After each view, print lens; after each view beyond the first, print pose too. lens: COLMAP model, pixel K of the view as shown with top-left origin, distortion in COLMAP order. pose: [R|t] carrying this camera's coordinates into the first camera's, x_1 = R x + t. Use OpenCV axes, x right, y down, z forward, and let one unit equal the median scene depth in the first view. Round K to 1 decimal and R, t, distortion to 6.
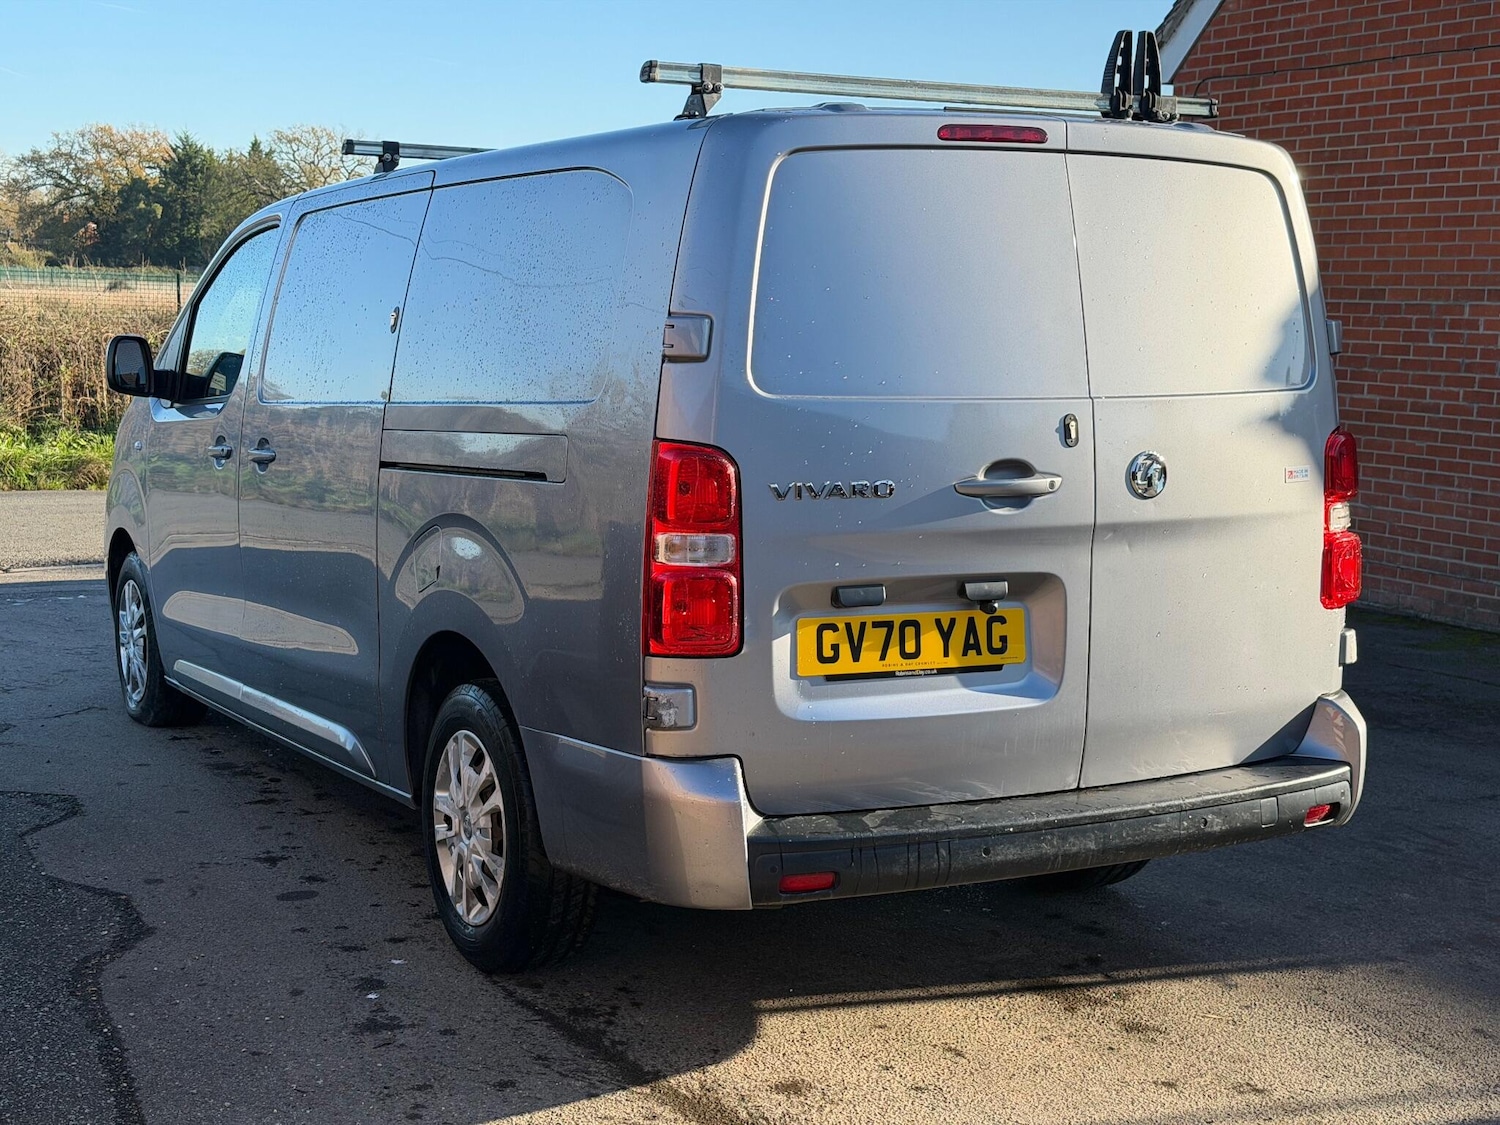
lens RADIAL K [[2076.9, 0, 735.9], [0, 2076.9, 553.7], [0, 0, 1]] dist [0.140172, 0.000000]
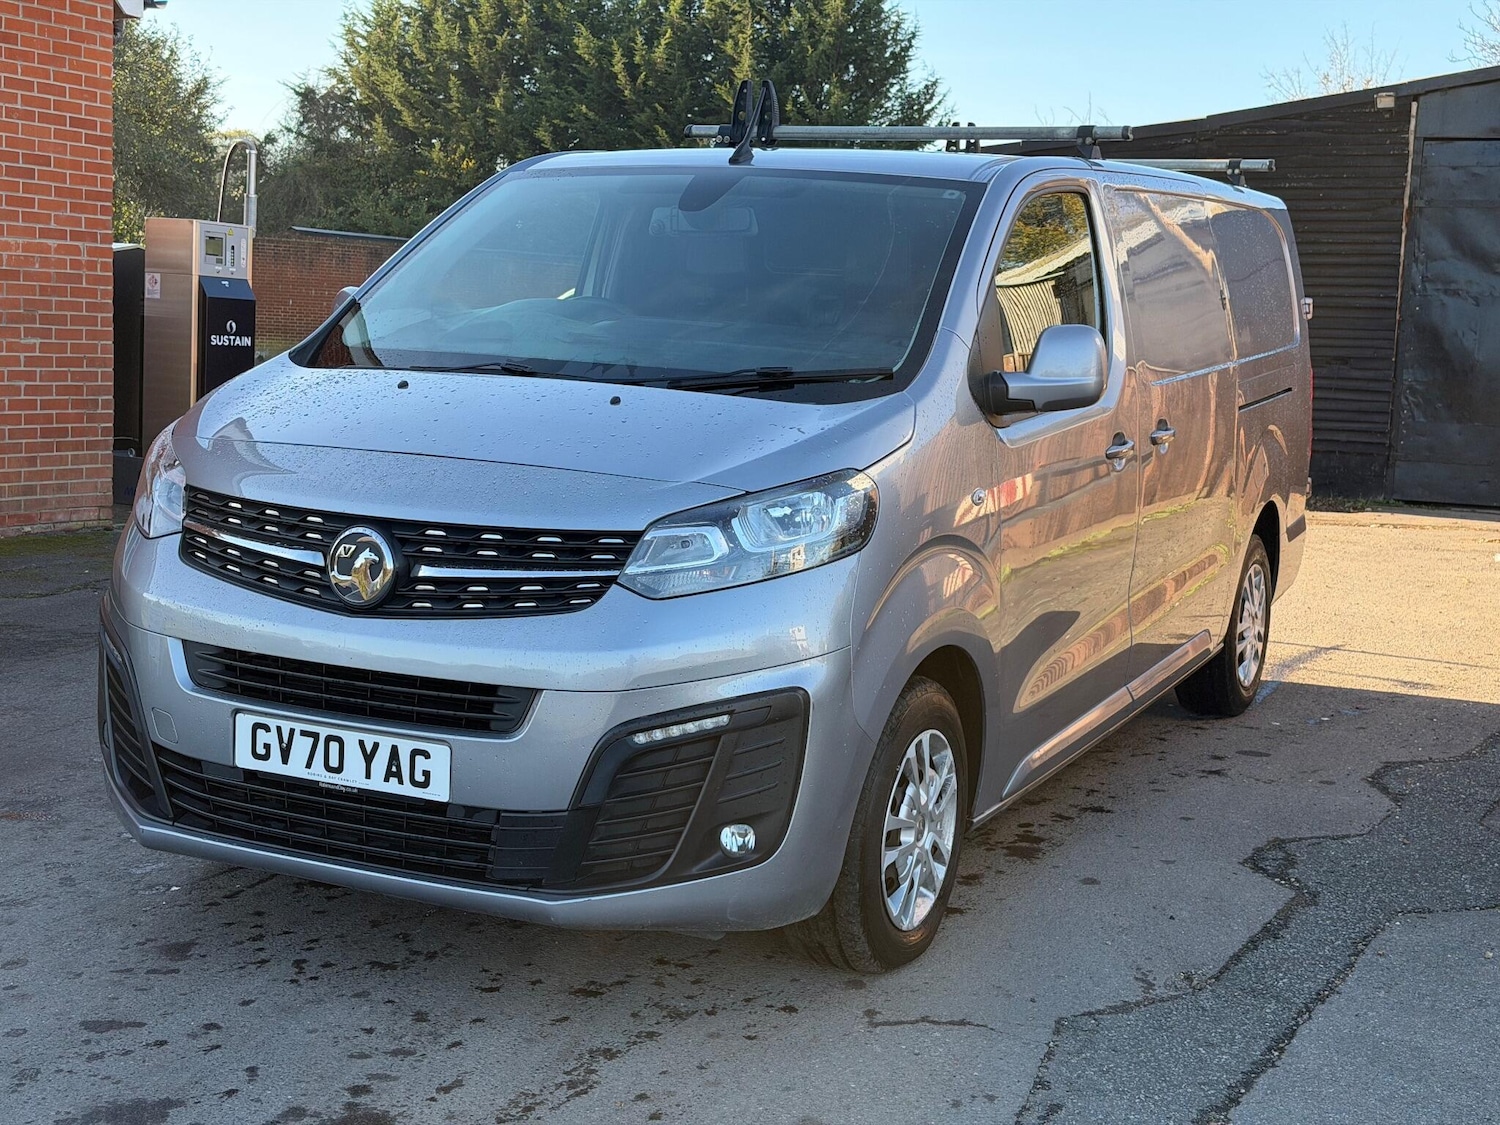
lens RADIAL K [[2078.7, 0, 742.1], [0, 2078.7, 563.0], [0, 0, 1]] dist [0.127414, 0.000000]
pose [[-0.577577, -0.139694, 0.804295, -0.930085], [0.044167, 0.978459, 0.201662, -0.198497], [-0.815140, 0.151999, -0.558966, 1.742372]]
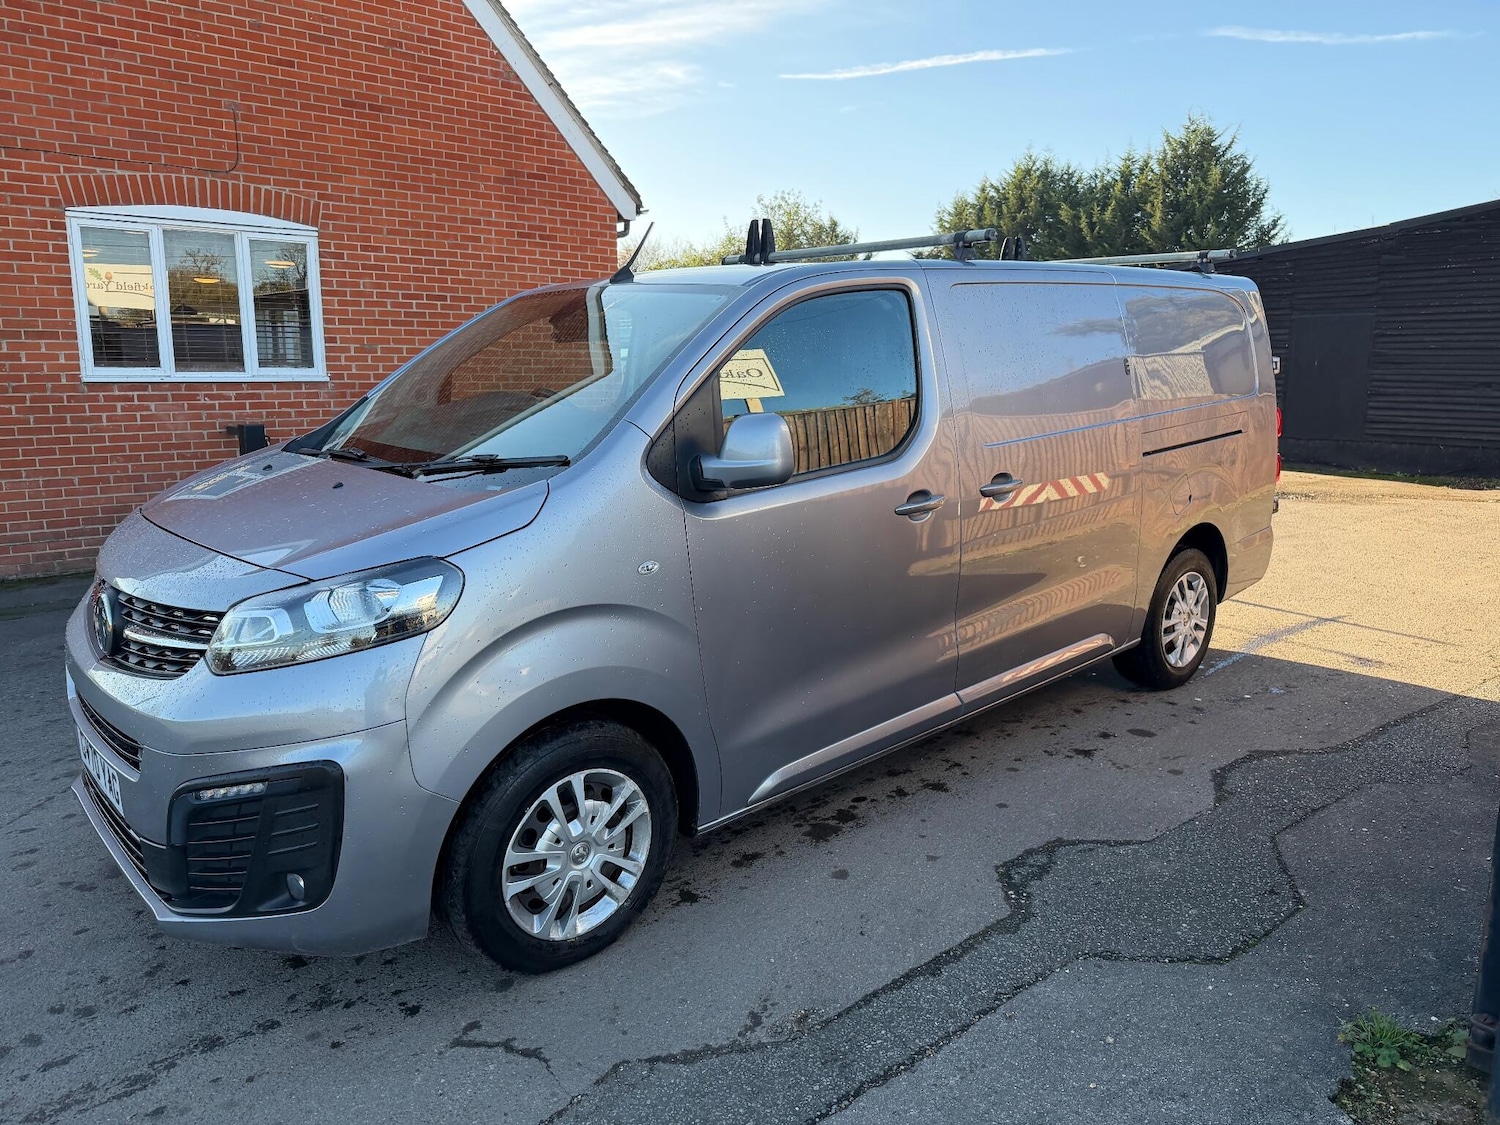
lens RADIAL K [[1053.7, 0, 754.1], [0, 1053.7, 556.2], [0, 0, 1]] dist [0.018878, -0.020273]
pose [[-0.232244, -0.200866, 0.951691, -0.784876], [0.107599, 0.967133, 0.230383, -0.164119], [-0.966688, 0.155906, -0.202997, 1.274585]]
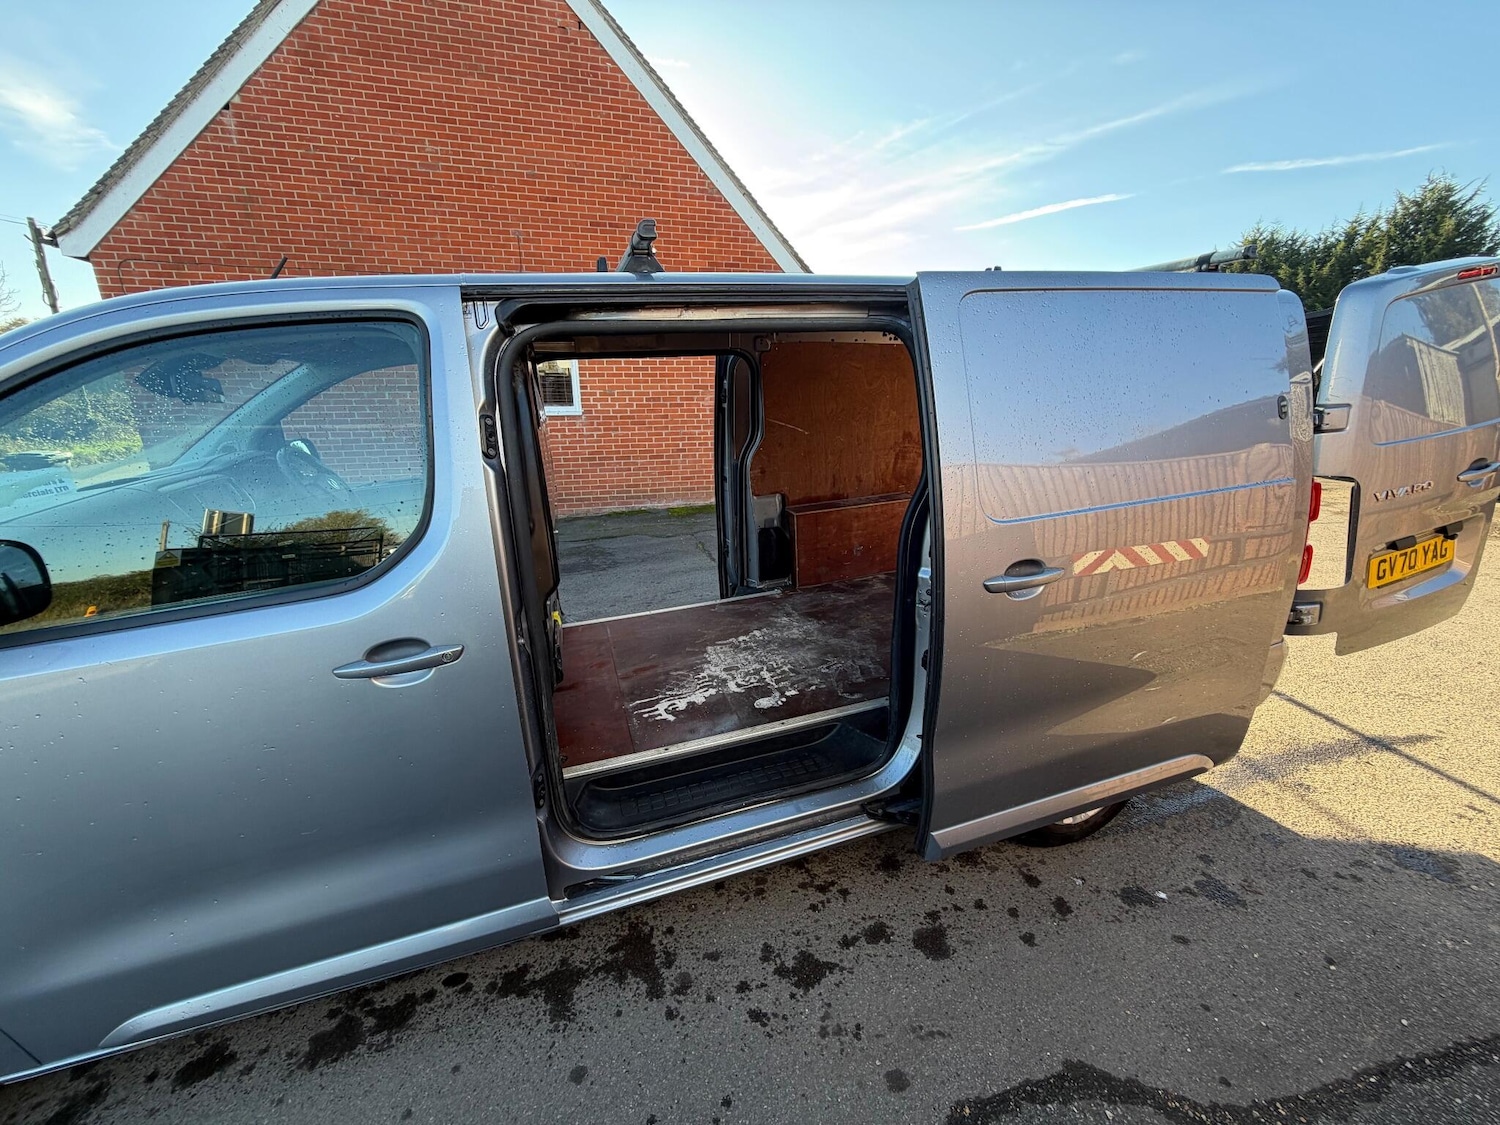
lens RADIAL K [[597.5, 0, 751.1], [0, 597.5, 559.4], [0, 0, 1]] dist [0.000878, 0.000461]
pose [[0.188433, -0.289201, 0.938539, -0.425530], [0.129248, 0.954649, 0.268216, -0.126023], [-0.973544, 0.070764, 0.217267, 0.902468]]
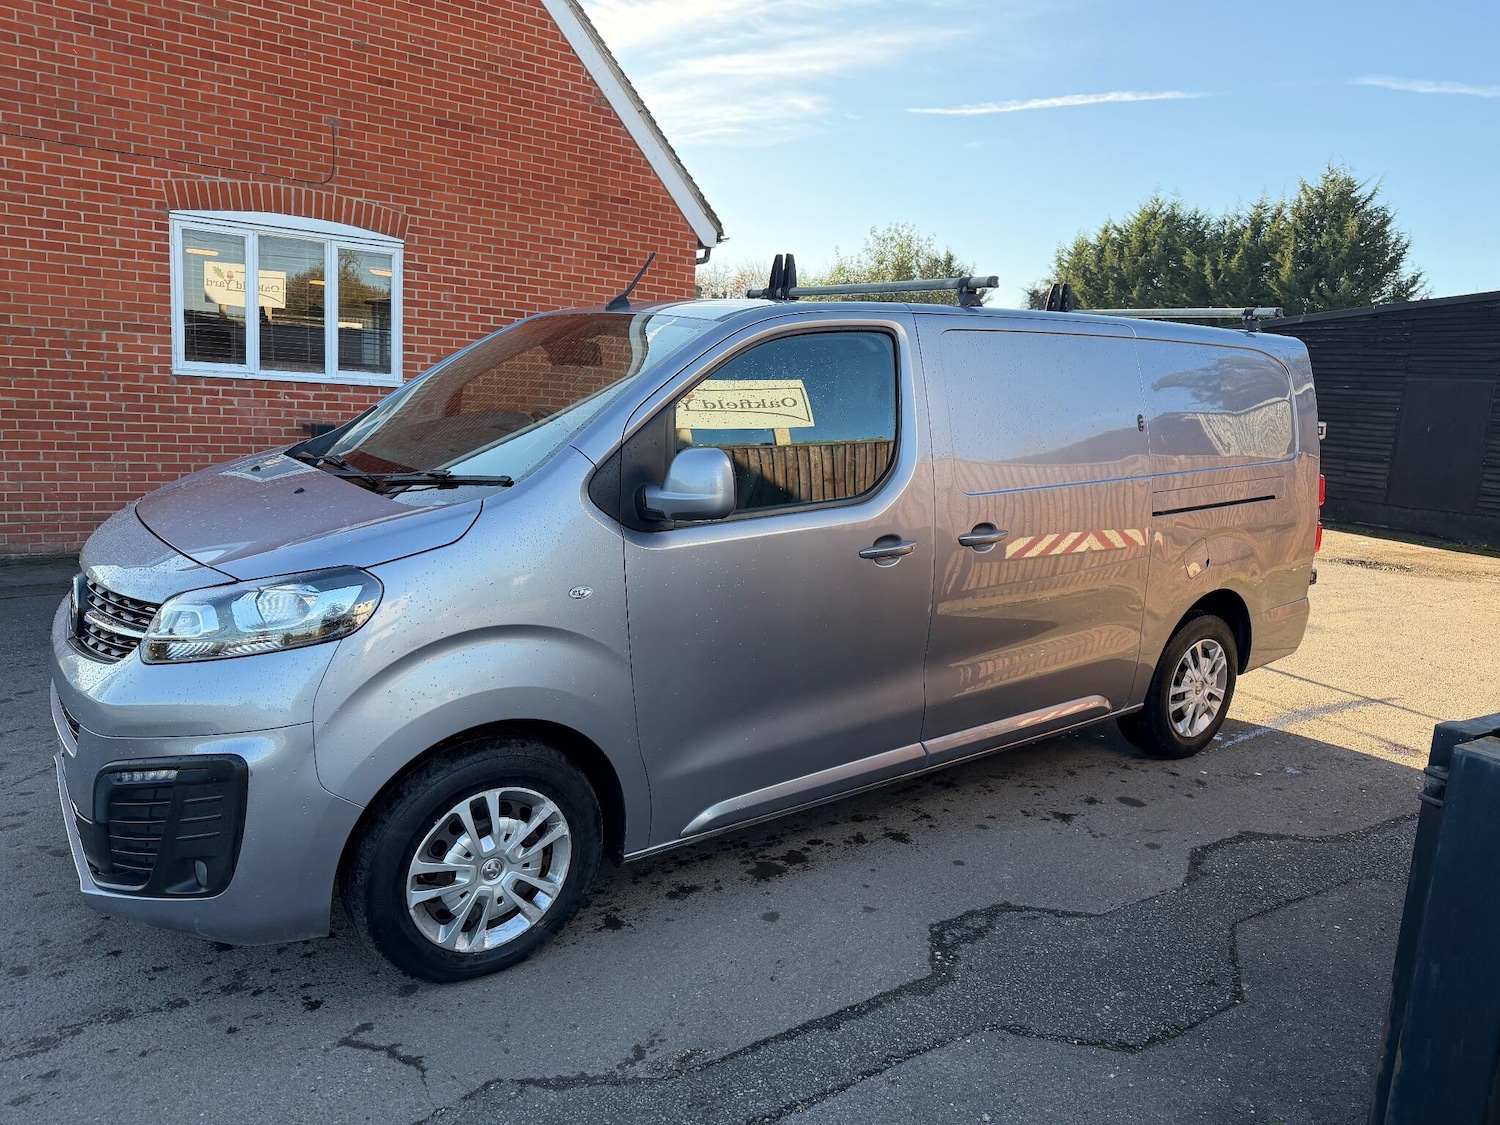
lens RADIAL K [[1053.7, 0, 753.8], [0, 1053.7, 562.0], [0, 0, 1]] dist [0.018878, -0.020273]
pose [[-0.128785, -0.196305, 0.972049, -0.796842], [0.053967, 0.977372, 0.204530, -0.162540], [-0.990203, 0.078799, -0.115276, 1.204982]]
